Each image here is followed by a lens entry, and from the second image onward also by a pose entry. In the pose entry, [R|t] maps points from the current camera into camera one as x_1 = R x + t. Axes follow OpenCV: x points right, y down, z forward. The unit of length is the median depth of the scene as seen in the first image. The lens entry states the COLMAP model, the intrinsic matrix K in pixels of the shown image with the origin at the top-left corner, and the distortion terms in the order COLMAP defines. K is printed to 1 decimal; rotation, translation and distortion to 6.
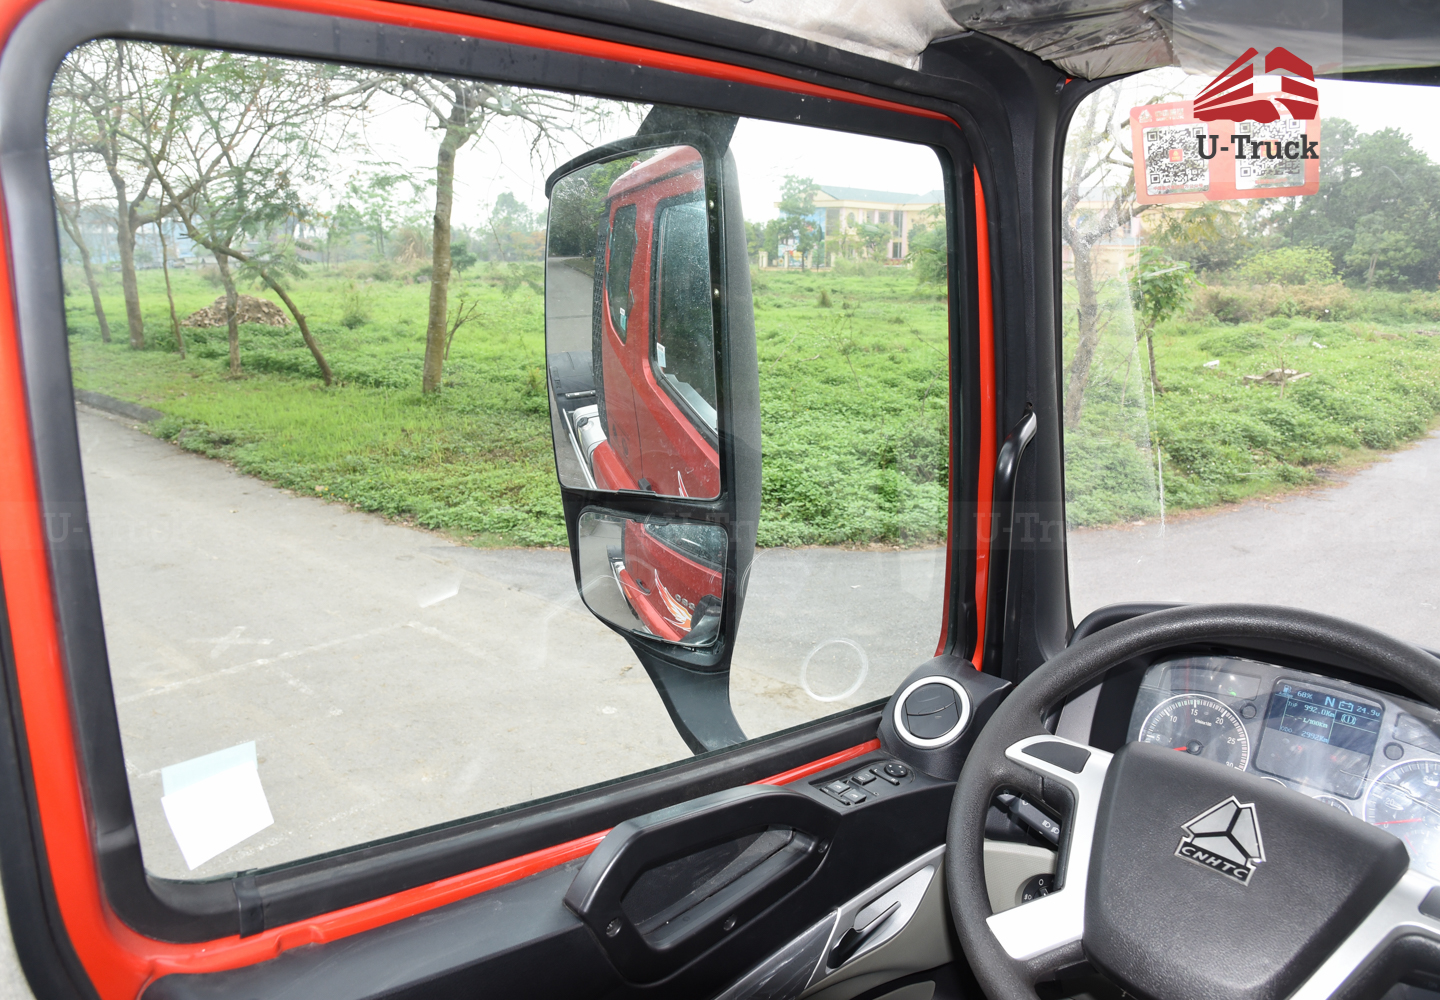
lens RADIAL K [[1005.9, 0, 720.7], [0, 1005.9, 500.3], [0, 0, 1]] dist [-0.113930, 0.061274]
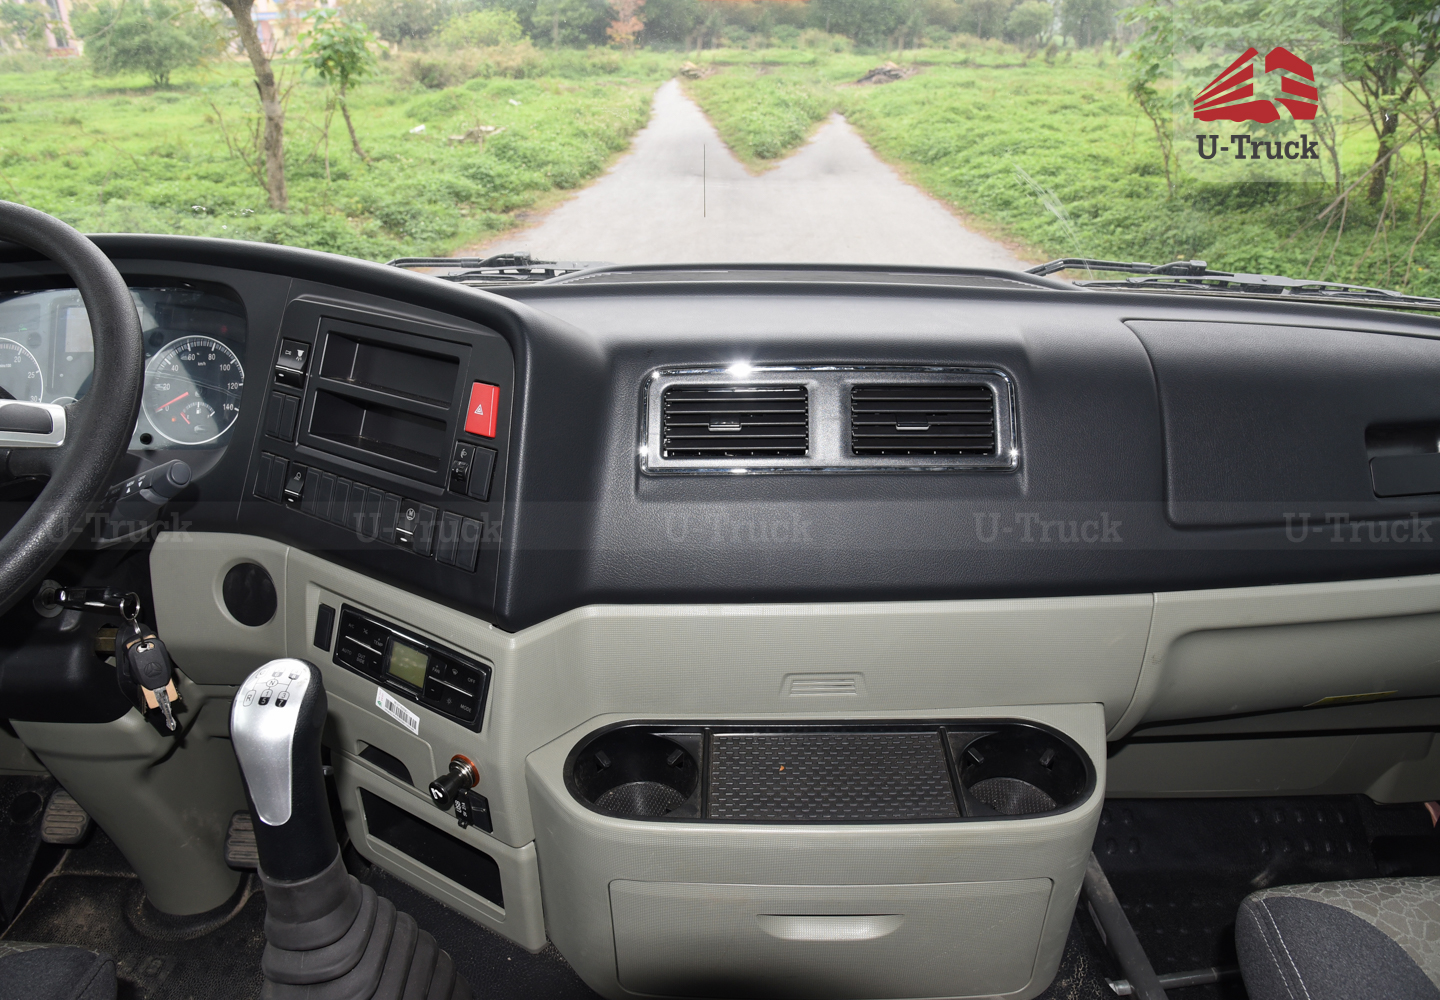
lens RADIAL K [[999.7, 0, 711.3], [0, 999.7, 507.1], [0, 0, 1]] dist [-0.112874, 0.051615]
pose [[0.753209, -0.301720, 0.584500, 0.027623], [0.170138, 0.947718, 0.269968, 0.014663], [-0.635397, -0.103897, 0.765164, -0.013216]]
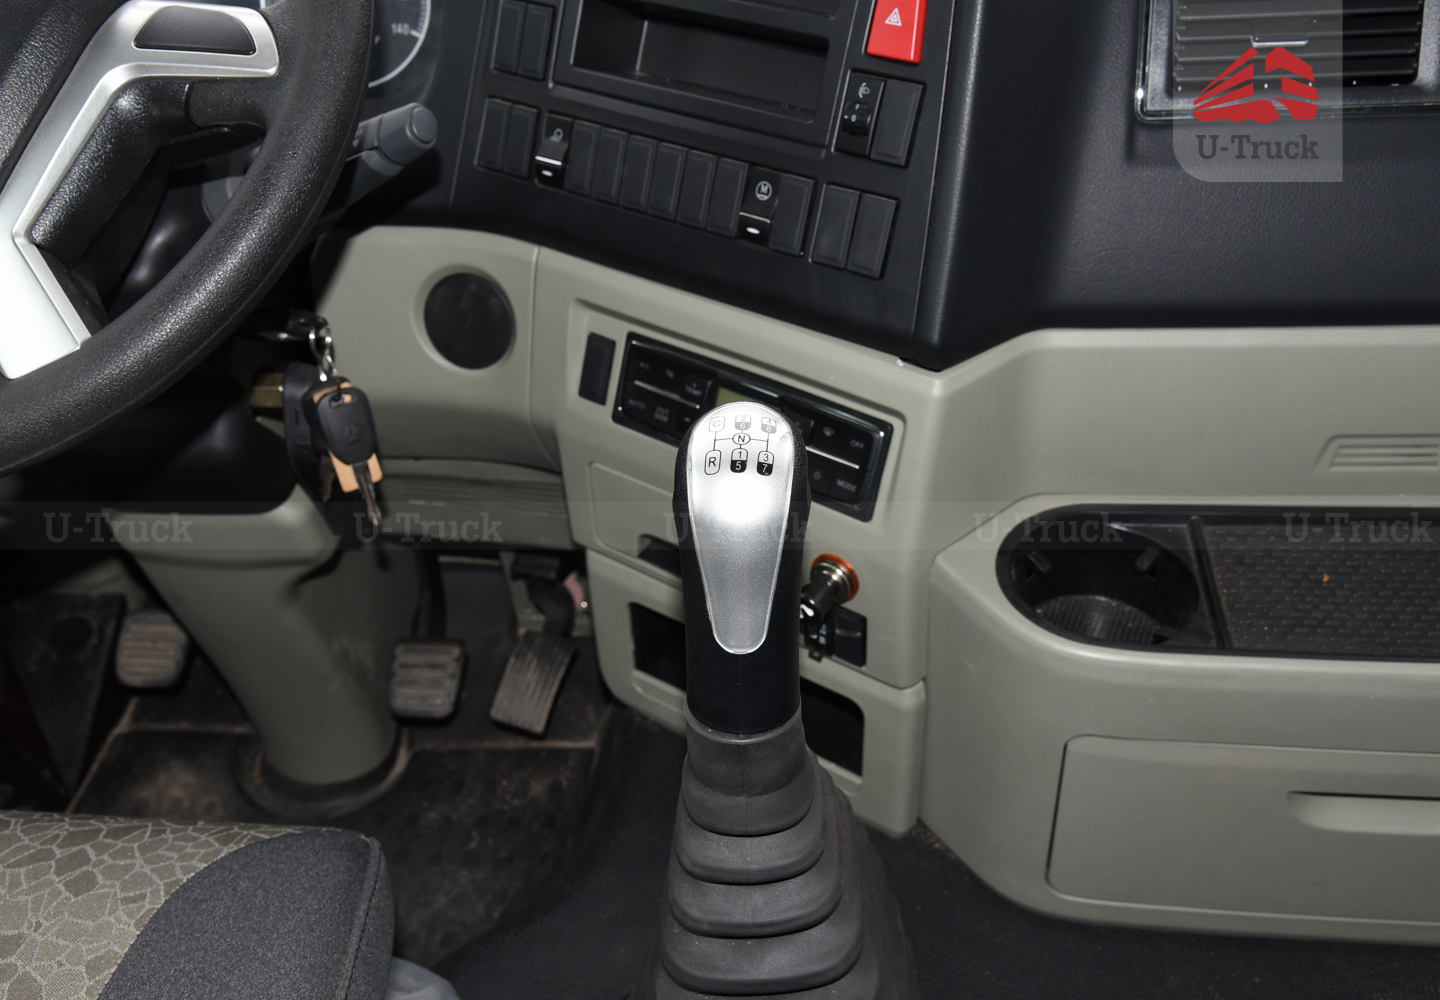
lens RADIAL K [[1427.7, 0, 720.0], [0, 1427.7, 500.0], [0, 0, 1]] dist [-0.015688, 0.121157]
pose [[0.795434, -0.402432, 0.453137, 0.018767], [0.196561, 0.878595, 0.435240, 0.014167], [-0.573279, -0.257136, 0.777967, -0.003386]]
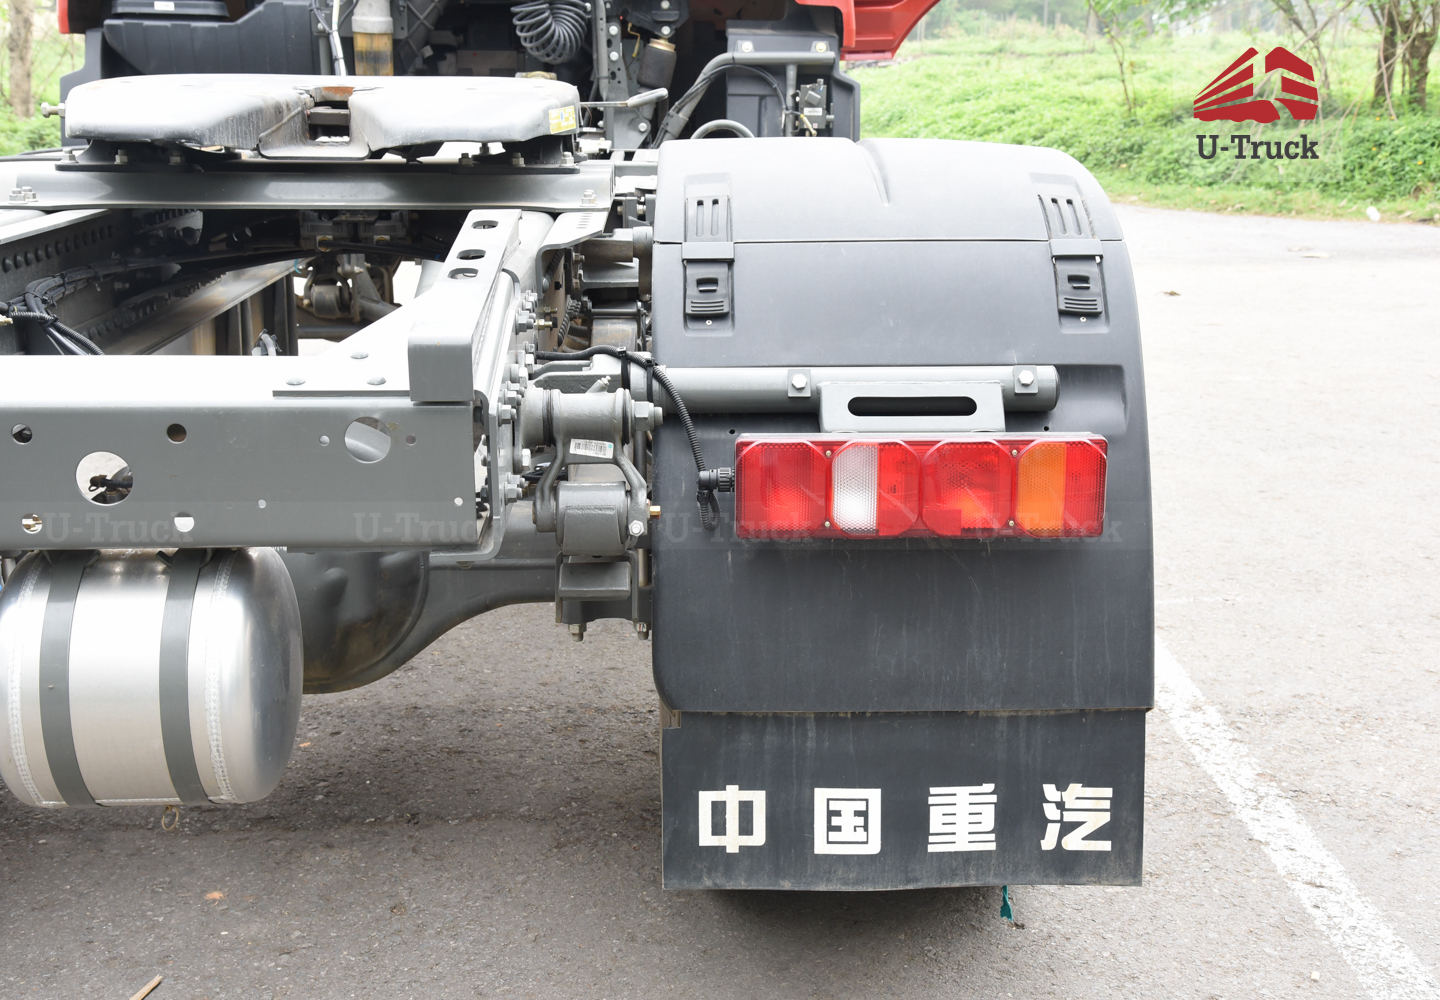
lens RADIAL K [[1802.1, 0, 720.0], [0, 1802.1, 500.0], [0, 0, 1]] dist [0.107132, 0.278728]
pose [[0.717121, -0.181630, 0.672866, -0.228078], [0.176313, 0.981319, 0.076983, 0.161631], [-0.674278, 0.063428, 0.735748, -0.320972]]
